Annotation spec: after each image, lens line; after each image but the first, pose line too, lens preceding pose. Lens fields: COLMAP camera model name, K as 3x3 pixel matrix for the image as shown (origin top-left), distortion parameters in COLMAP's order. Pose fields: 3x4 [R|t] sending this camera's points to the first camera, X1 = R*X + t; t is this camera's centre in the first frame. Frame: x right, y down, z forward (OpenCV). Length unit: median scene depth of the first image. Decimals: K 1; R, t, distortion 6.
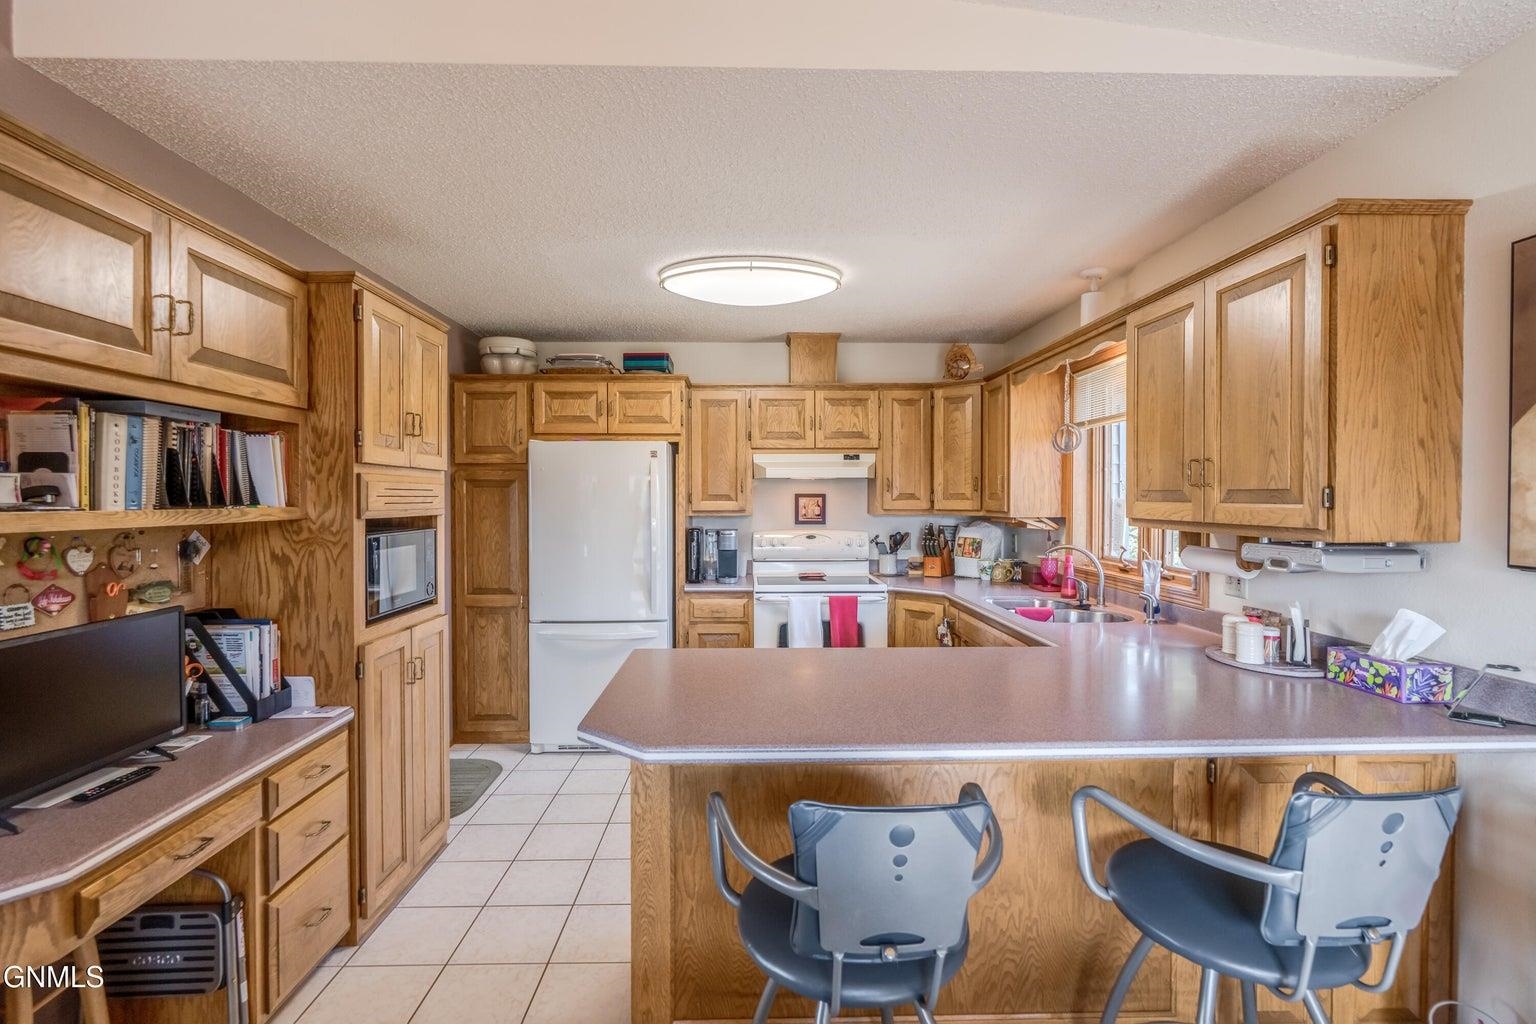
lens RADIAL K [[710.4, 0, 768.9], [0, 710.4, 507.7], [0, 0, 1]] dist [0.000070, 0.000851]
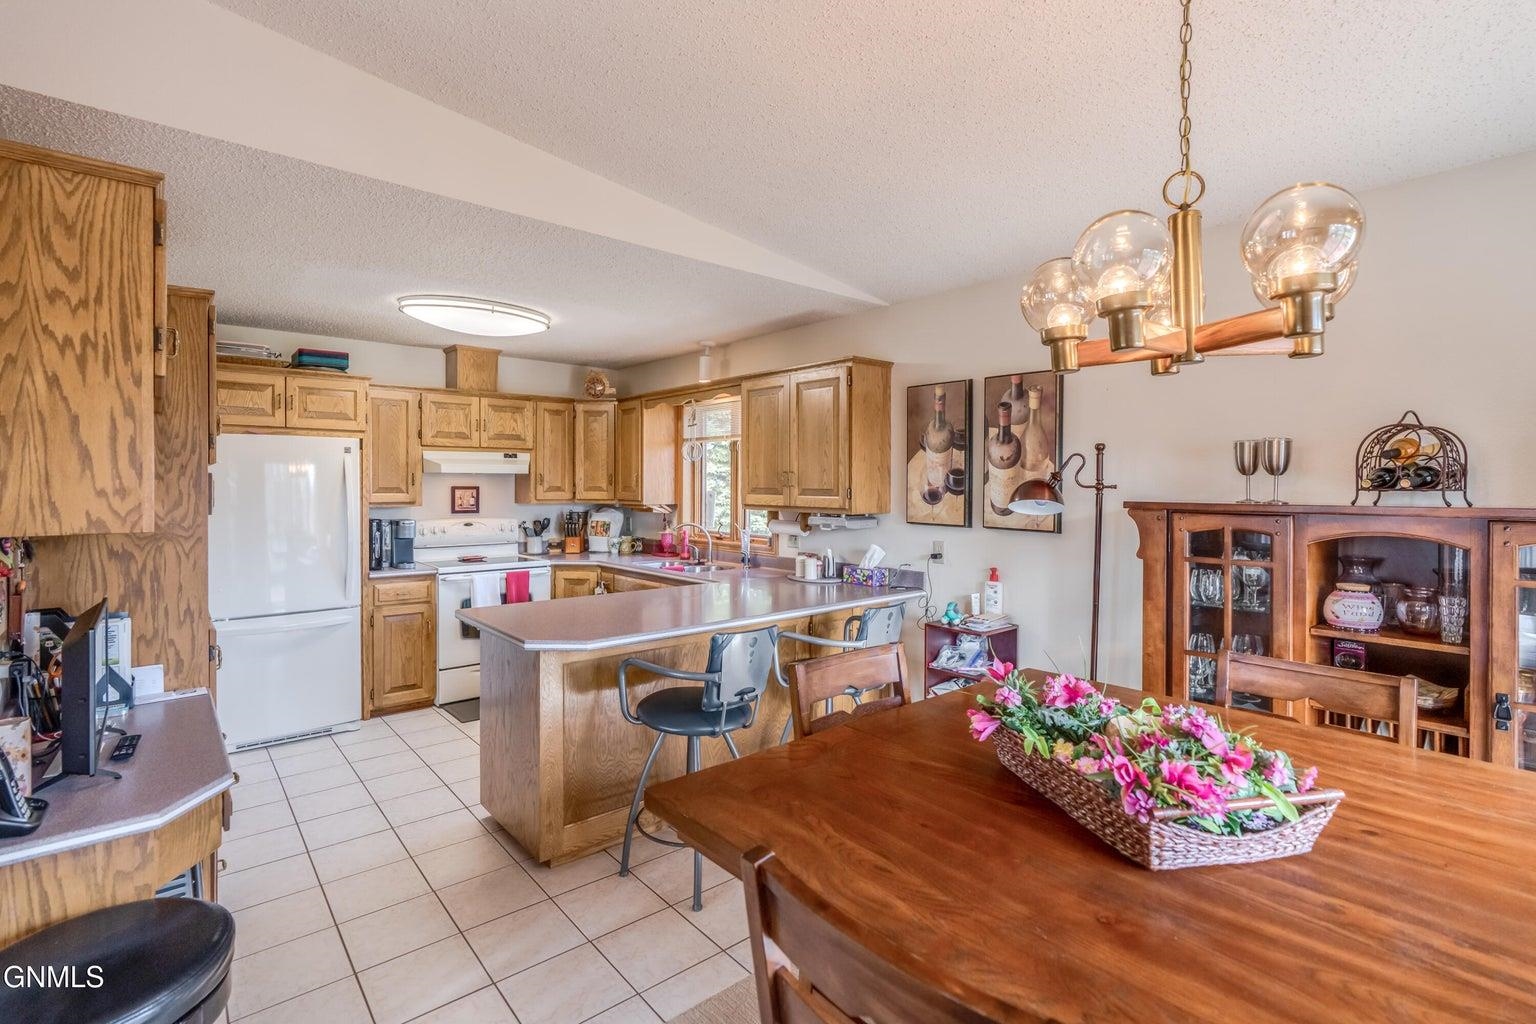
lens RADIAL K [[702.2, 0, 803.1], [0, 702.2, 489.8], [0, 0, 1]] dist [-0.000208, 0.000233]
pose [[0.752448, -0.000585, 0.658652, -0.474928], [0.004872, 0.999977, -0.004678, -0.010922], [-0.658634, 0.006728, 0.752433, -0.332617]]
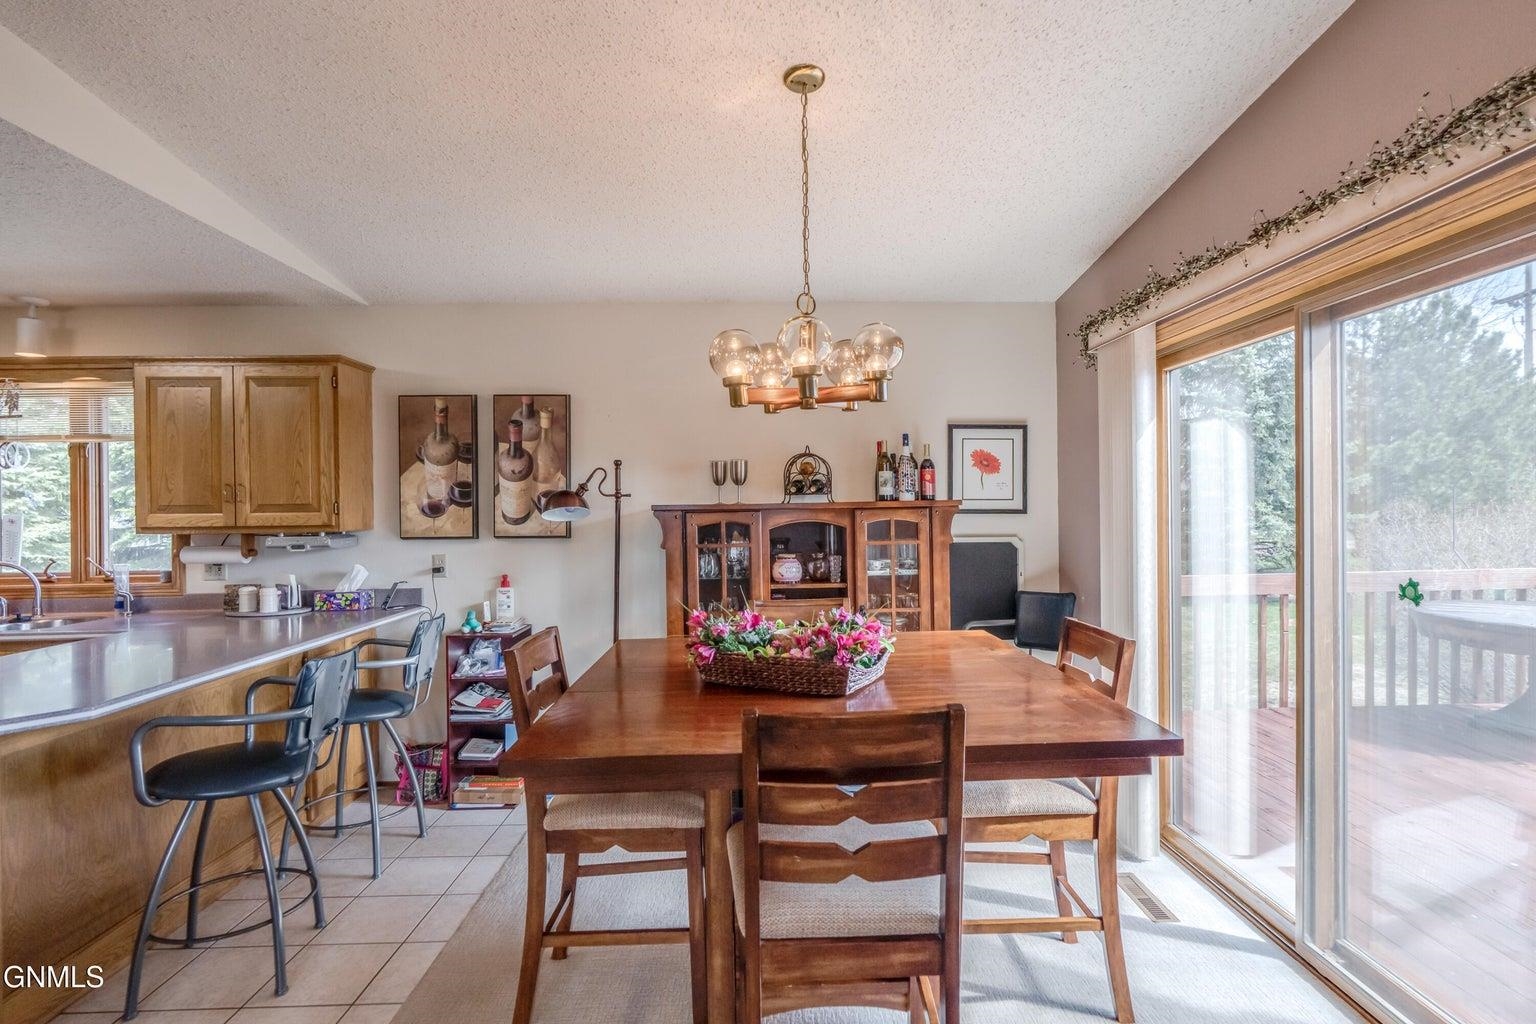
lens RADIAL K [[710.4, 0, 768.9], [0, 710.4, 507.7], [0, 0, 1]] dist [0.000070, 0.000851]
pose [[0.001679, -0.001986, 0.999997, -0.751727], [0.029454, 0.999564, 0.001936, 0.010196], [-0.999565, 0.029450, 0.001737, -0.109520]]
